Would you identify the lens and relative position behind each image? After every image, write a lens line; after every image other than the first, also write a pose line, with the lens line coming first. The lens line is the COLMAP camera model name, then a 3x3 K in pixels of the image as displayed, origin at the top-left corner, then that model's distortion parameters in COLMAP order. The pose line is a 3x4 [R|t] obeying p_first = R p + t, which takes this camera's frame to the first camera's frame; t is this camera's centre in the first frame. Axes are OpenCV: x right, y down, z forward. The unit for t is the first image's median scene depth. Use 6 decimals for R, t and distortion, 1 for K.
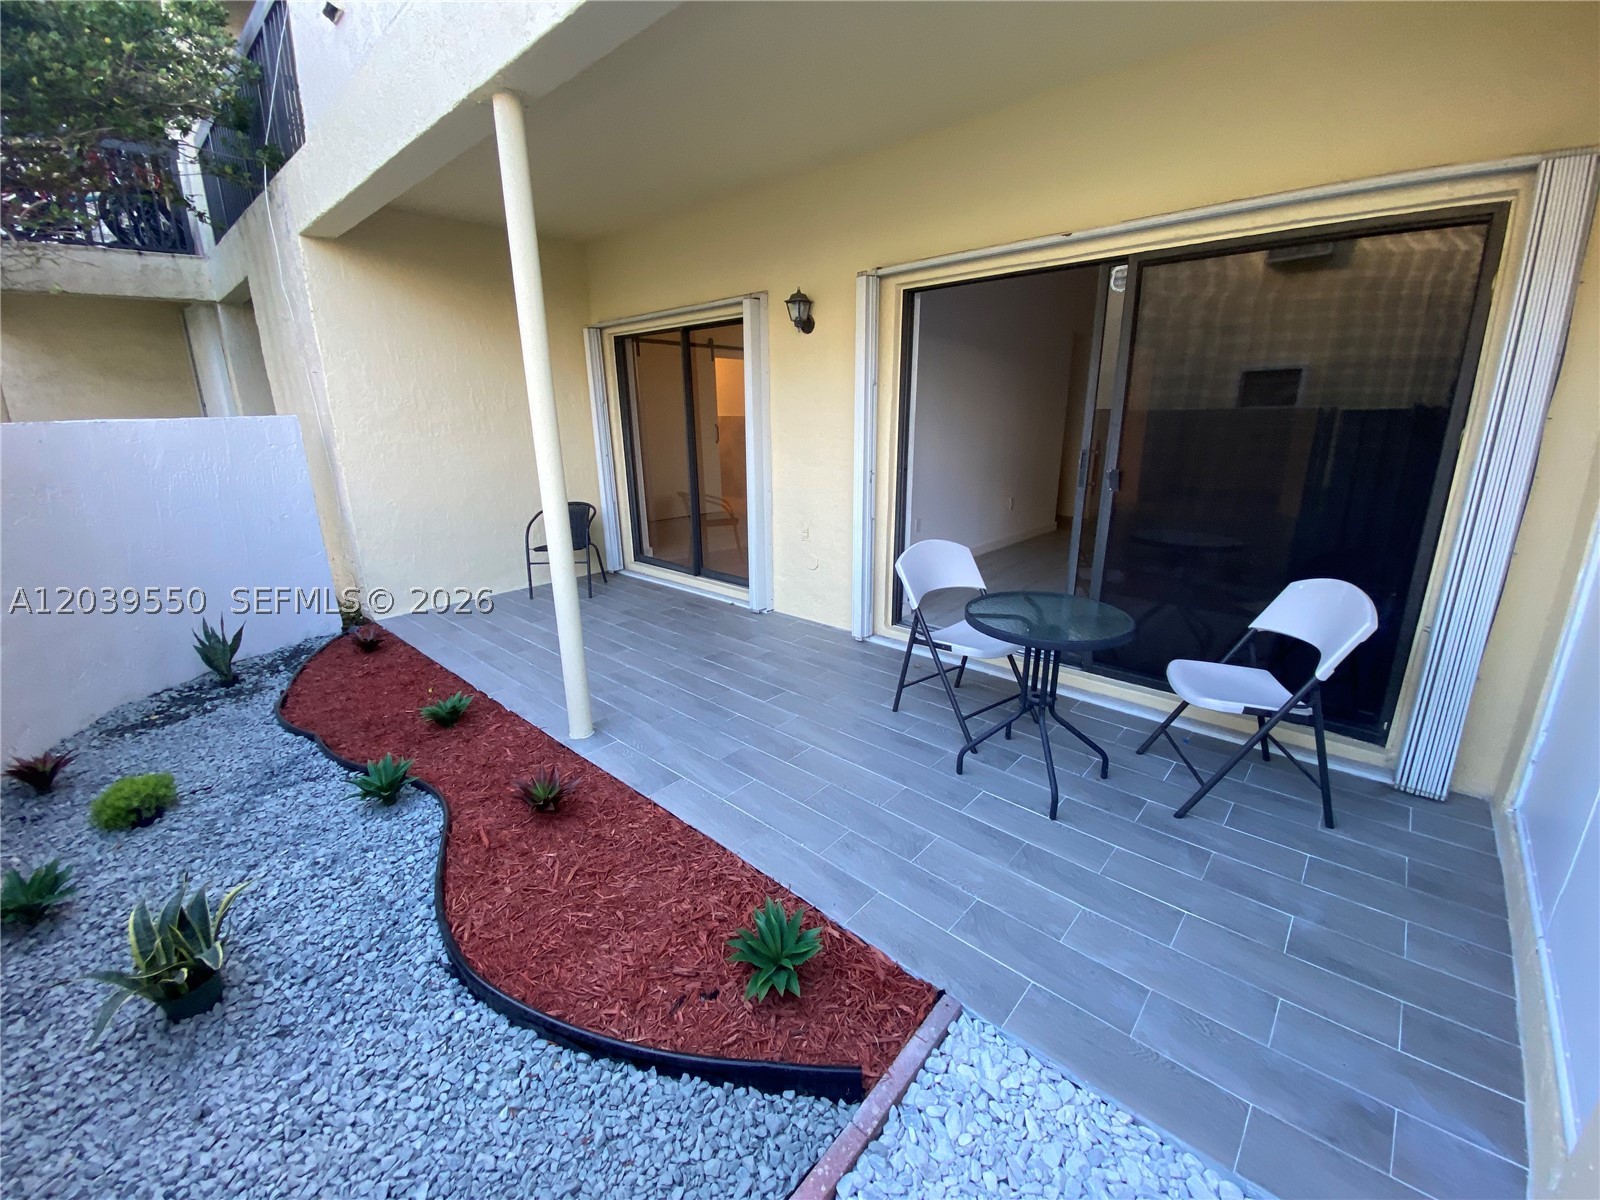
lens RADIAL K [[644.7, 0, 798.5], [0, 644.7, 599.9], [0, 0, 1]] dist [0.022452, -0.020359]
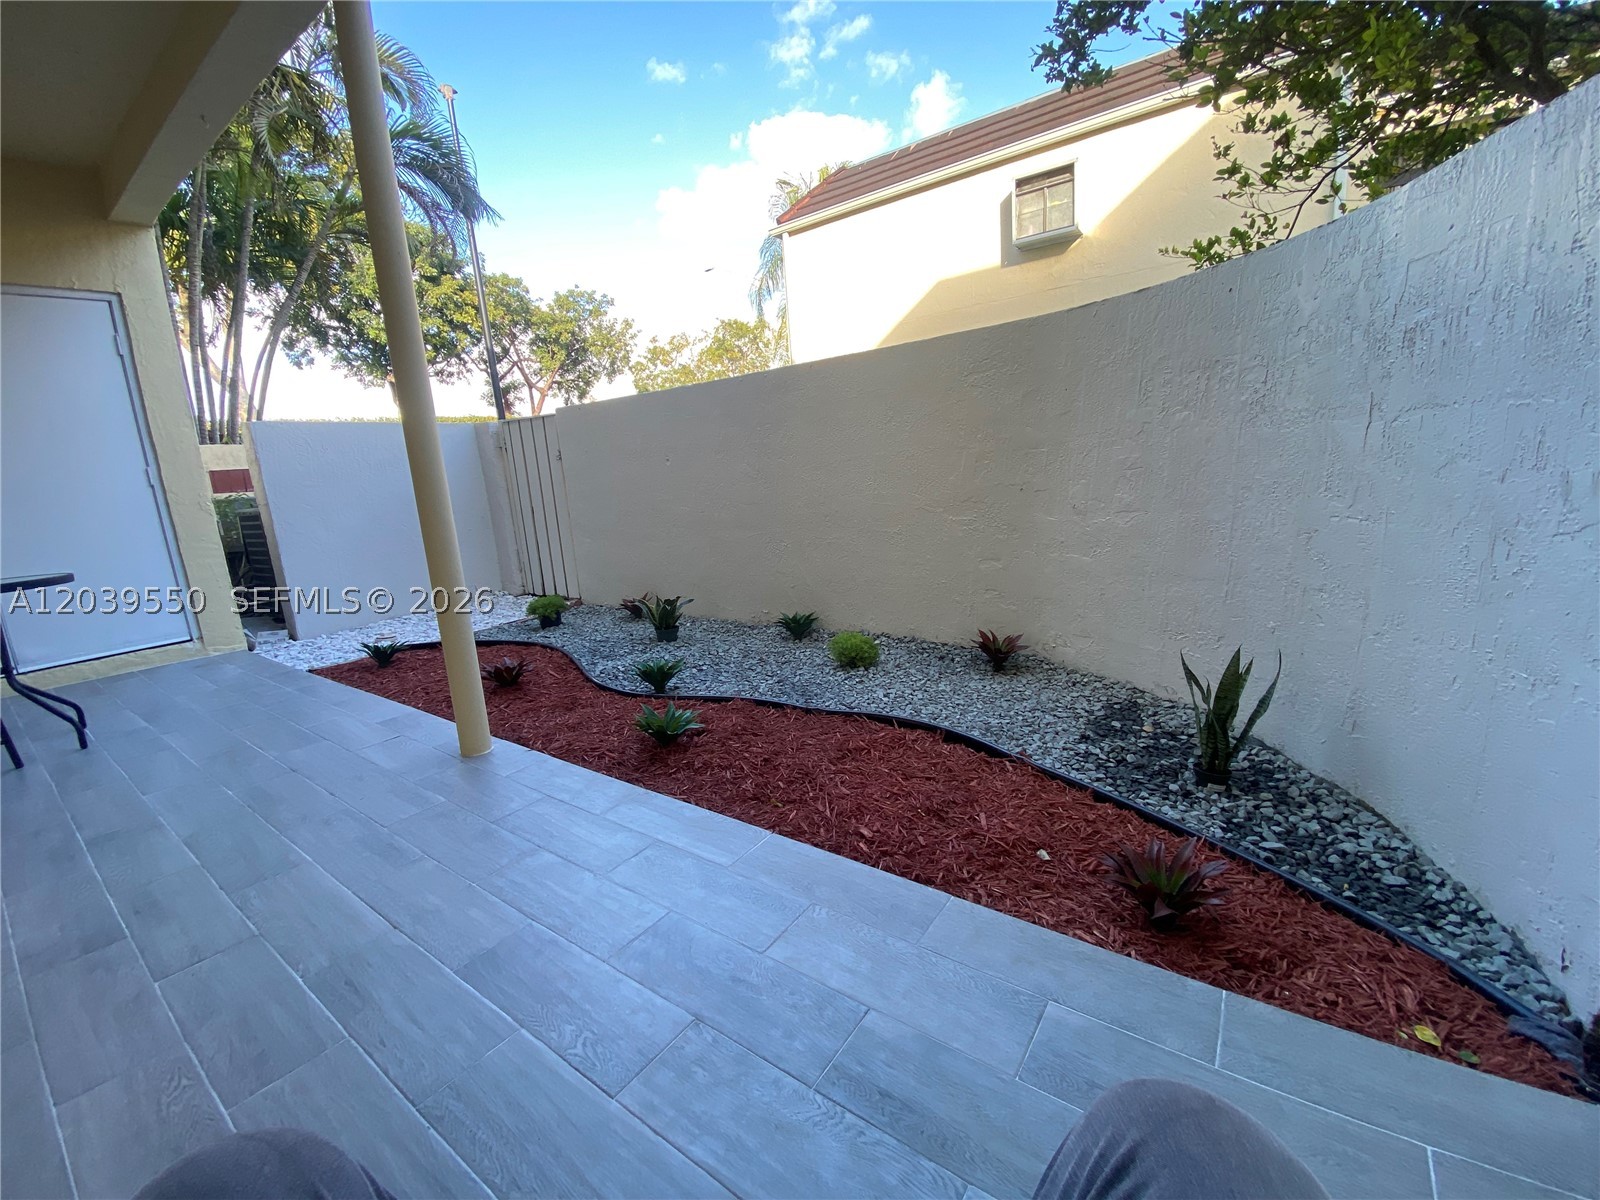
lens RADIAL K [[643.2, 0, 797.9], [0, 643.2, 597.5], [0, 0, 1]] dist [0.039438, -0.042144]
pose [[-0.989069, 0.100888, -0.107538, -0.595241], [0.042800, 0.894321, 0.445375, -0.260489], [0.141106, 0.435904, -0.888863, 1.524235]]
